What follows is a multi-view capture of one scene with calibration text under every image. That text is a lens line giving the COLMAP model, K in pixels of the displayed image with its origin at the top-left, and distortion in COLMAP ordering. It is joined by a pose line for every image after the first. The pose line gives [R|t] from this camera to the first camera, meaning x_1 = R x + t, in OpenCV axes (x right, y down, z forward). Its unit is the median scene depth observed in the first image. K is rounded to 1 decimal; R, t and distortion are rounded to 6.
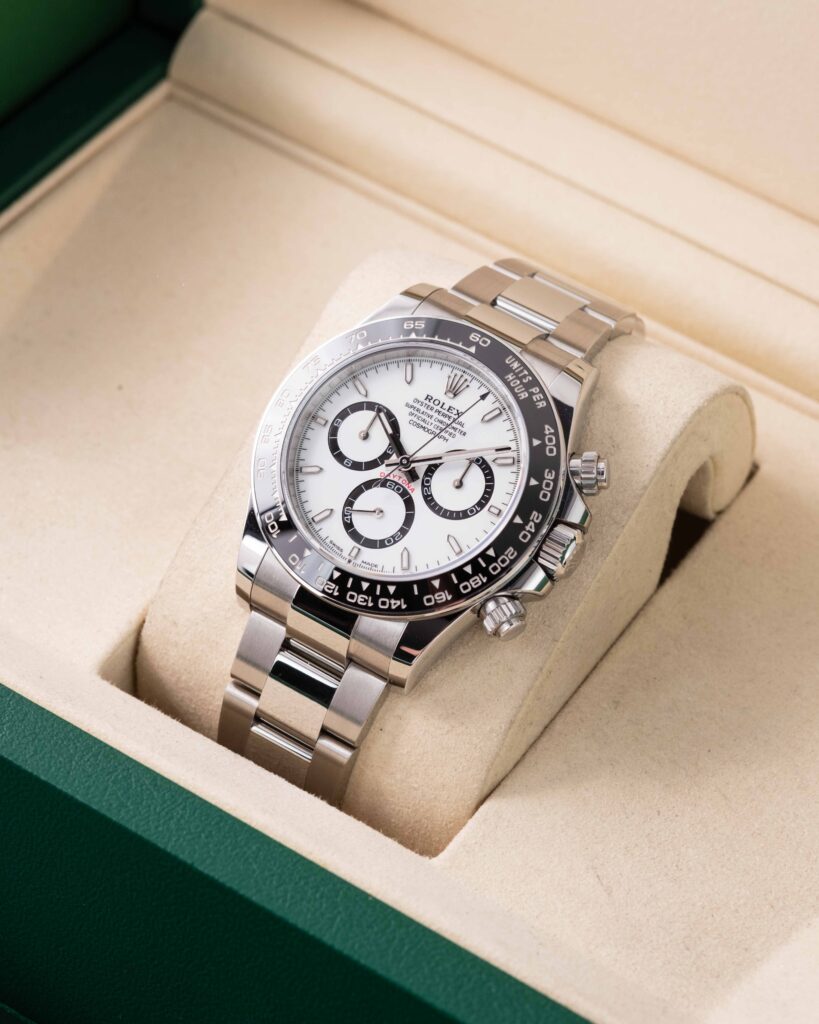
lens RADIAL K [[4345.6, 0, 392.6], [0, 4345.6, 429.2], [0, 0, 1]] dist [0.213874, 0.000000]
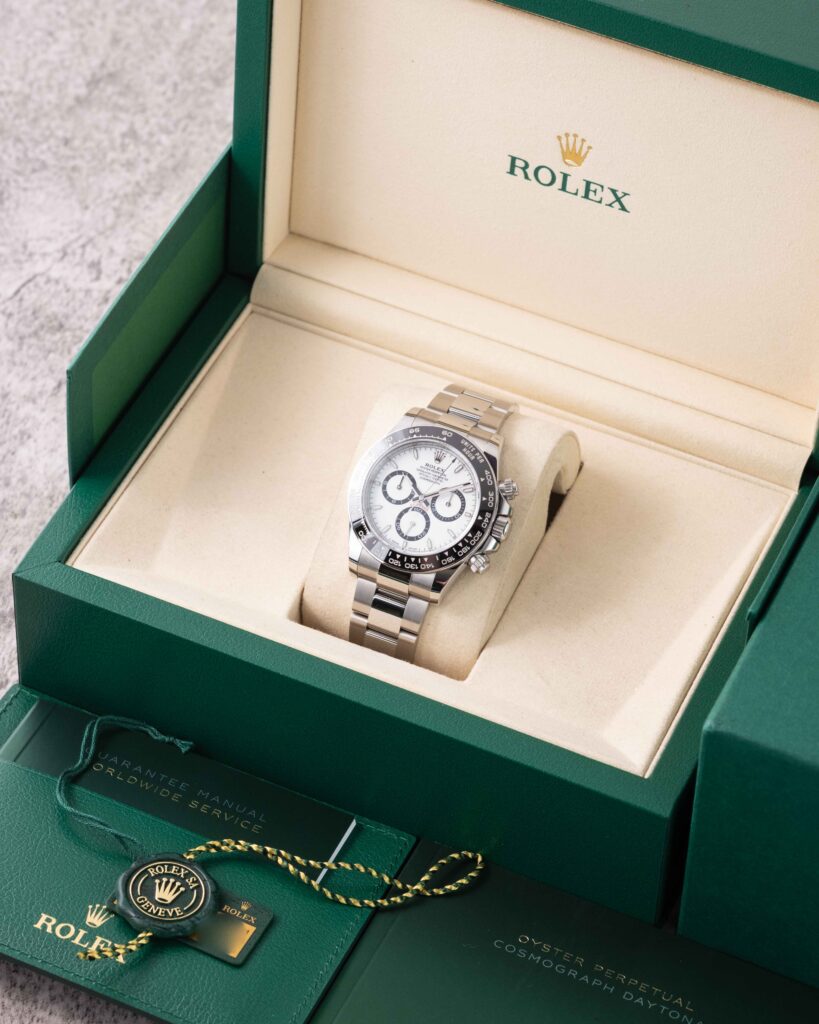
lens RADIAL K [[4345.6, 0, 410.6], [0, 4345.6, 512.8], [0, 0, 1]] dist [0.213874, 0.000000]
pose [[0.986139, -0.155301, 0.058409, -0.125521], [0.150236, 0.985166, 0.082927, -0.159382], [-0.070421, -0.073002, 0.994842, -1.082662]]
